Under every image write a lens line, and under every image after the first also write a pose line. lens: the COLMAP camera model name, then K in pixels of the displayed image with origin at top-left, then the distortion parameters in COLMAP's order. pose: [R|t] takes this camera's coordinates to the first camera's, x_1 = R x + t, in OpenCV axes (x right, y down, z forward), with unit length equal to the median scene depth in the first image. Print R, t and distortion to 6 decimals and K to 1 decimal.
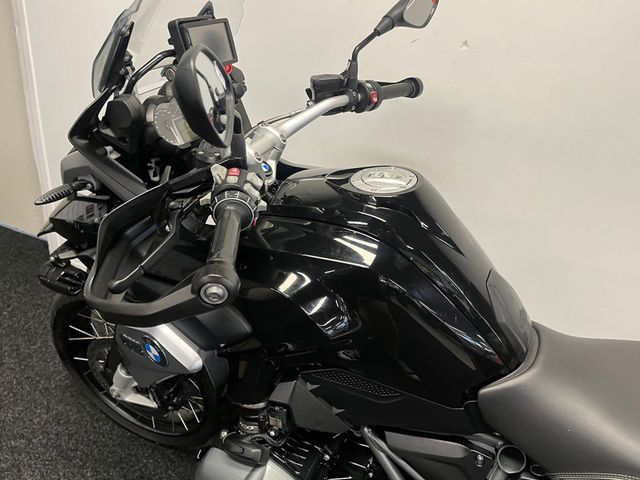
lens RADIAL K [[493.3, 0, 321.2], [0, 493.3, 242.5], [0, 0, 1]] dist [0.065110, -0.089894]
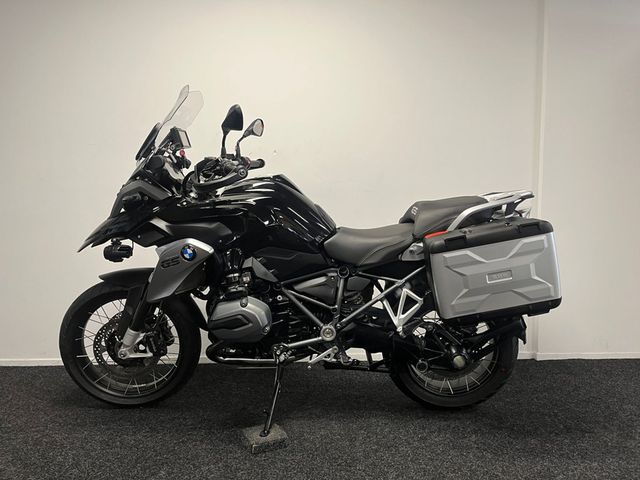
lens RADIAL K [[493.3, 0, 320.3], [0, 493.3, 234.2], [0, 0, 1]] dist [0.065110, -0.089894]
pose [[0.905272, -0.141816, 0.400463, -0.653803], [0.281266, 0.906530, -0.314790, 0.971826], [-0.318390, 0.397607, 0.860544, -1.107839]]
